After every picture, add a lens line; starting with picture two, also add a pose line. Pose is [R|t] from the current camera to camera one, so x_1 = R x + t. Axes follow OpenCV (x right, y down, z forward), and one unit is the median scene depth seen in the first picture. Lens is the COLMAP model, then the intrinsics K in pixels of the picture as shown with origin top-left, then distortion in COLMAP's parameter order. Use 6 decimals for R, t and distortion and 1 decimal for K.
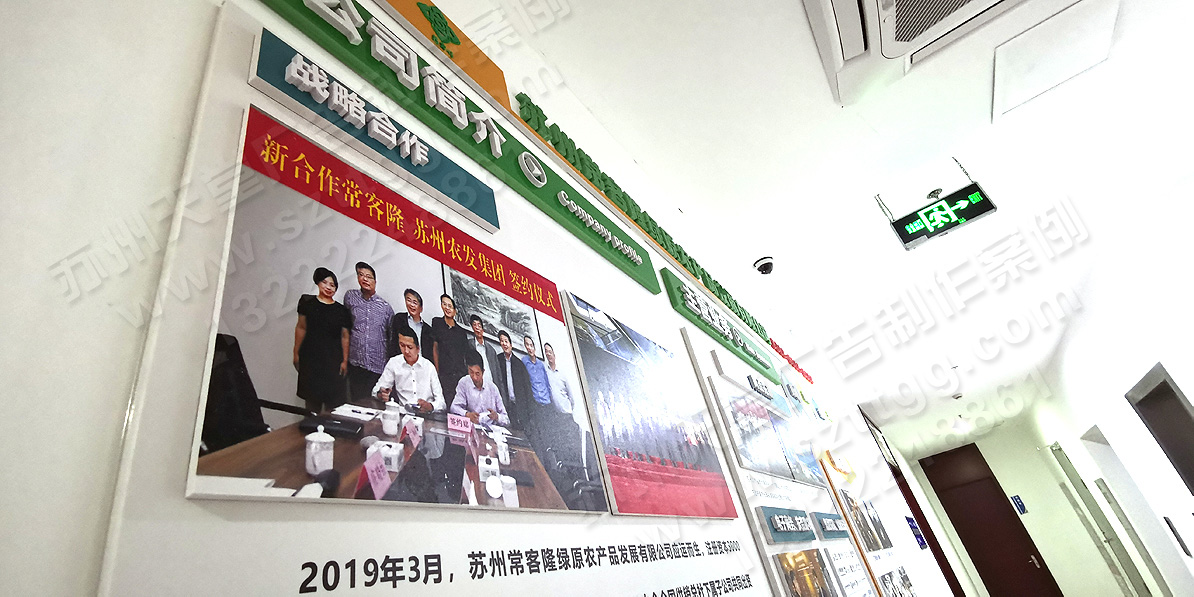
lens RADIAL K [[546.8, 0, 594.2], [0, 546.8, 299.8], [0, 0, 1]] dist [0.005629, 0.004359]
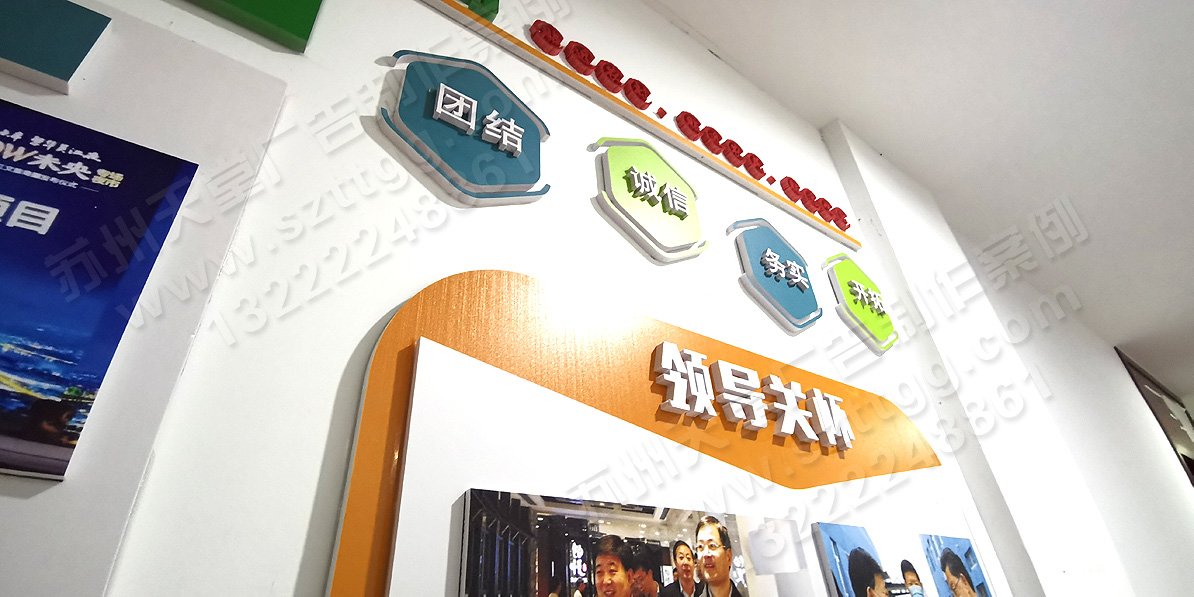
lens RADIAL K [[546.8, 0, 597.0], [0, 546.8, 293.2], [0, 0, 1]] dist [0.005629, 0.004359]
pose [[0.928652, -0.036931, -0.369110, 2.005031], [0.047686, 0.998661, 0.020053, 0.979882], [0.367875, -0.036224, 0.929169, 3.008490]]
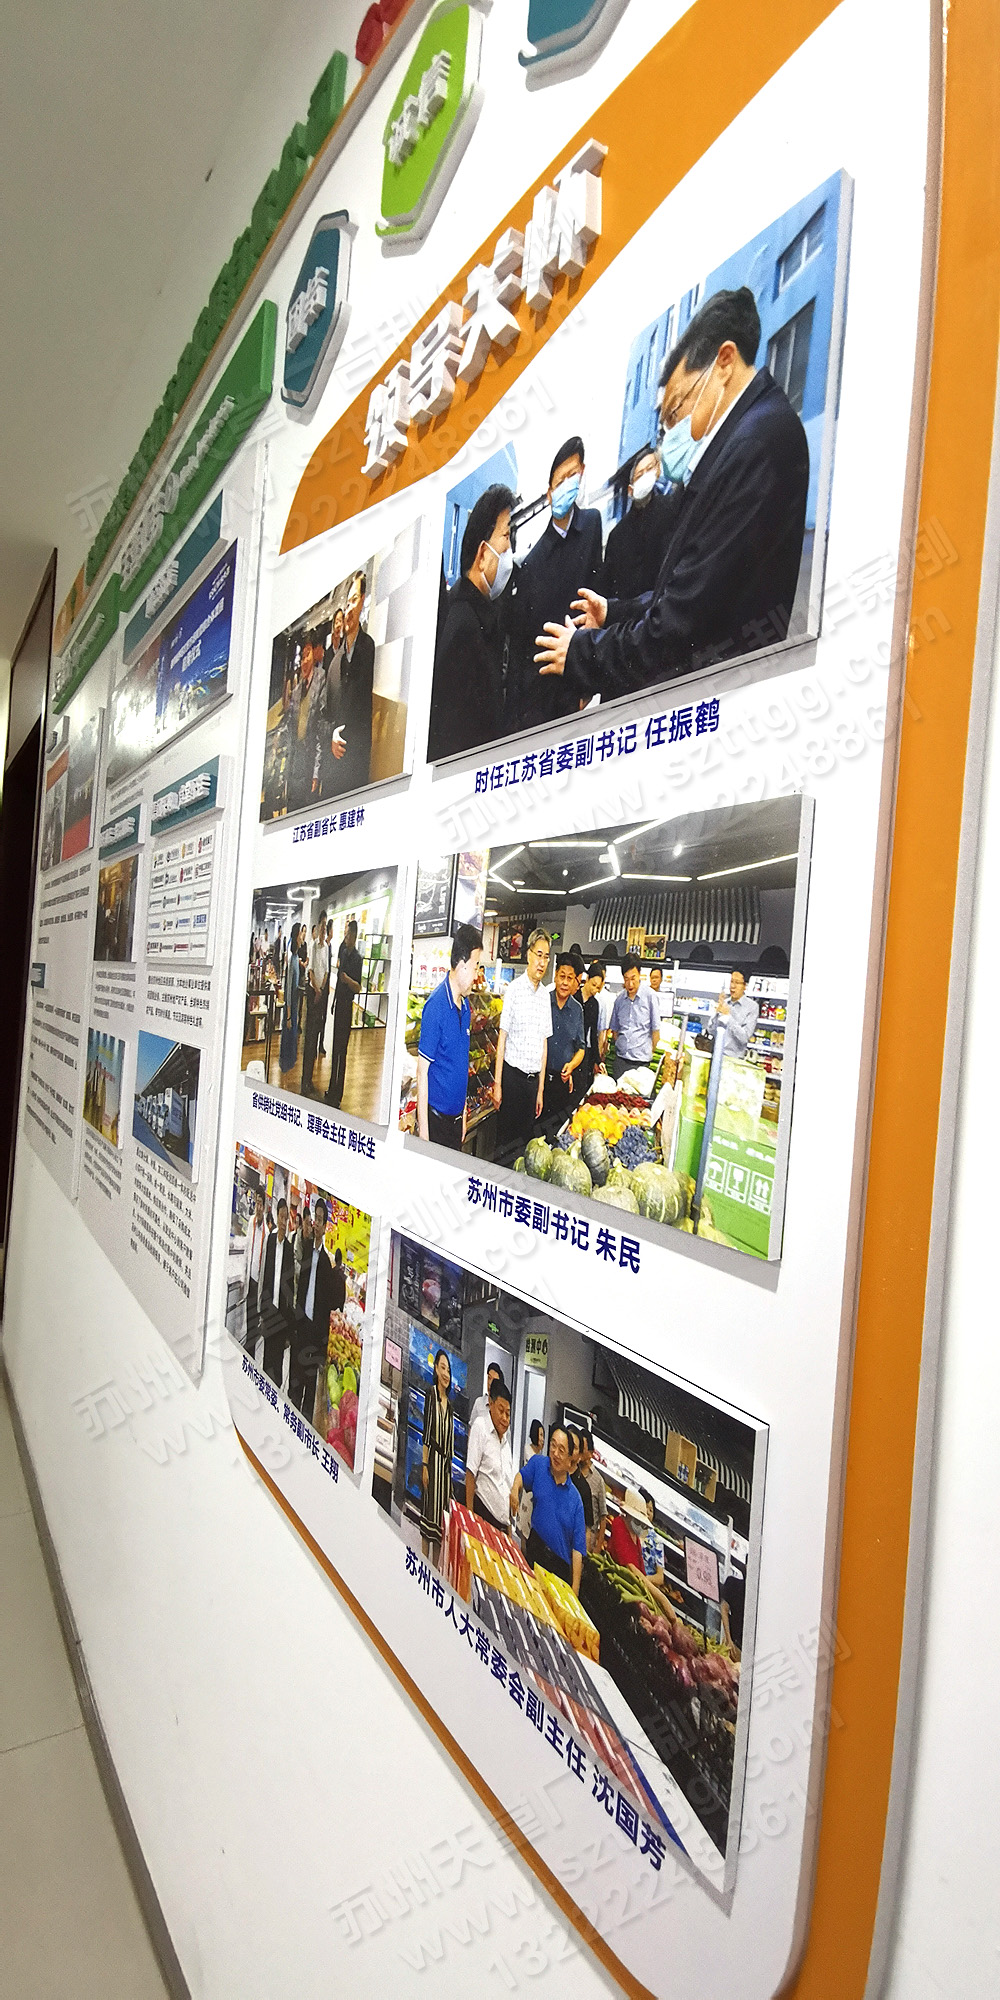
lens RADIAL K [[916.0, 0, 499.5], [0, 916.0, 1004.1], [0, 0, 1]] dist [0.005629, 0.004359]
pose [[-0.400650, 0.206906, -0.892564, 3.271872], [0.492203, 0.870269, -0.019200, 2.152211], [0.772798, -0.447015, -0.450513, 4.447887]]
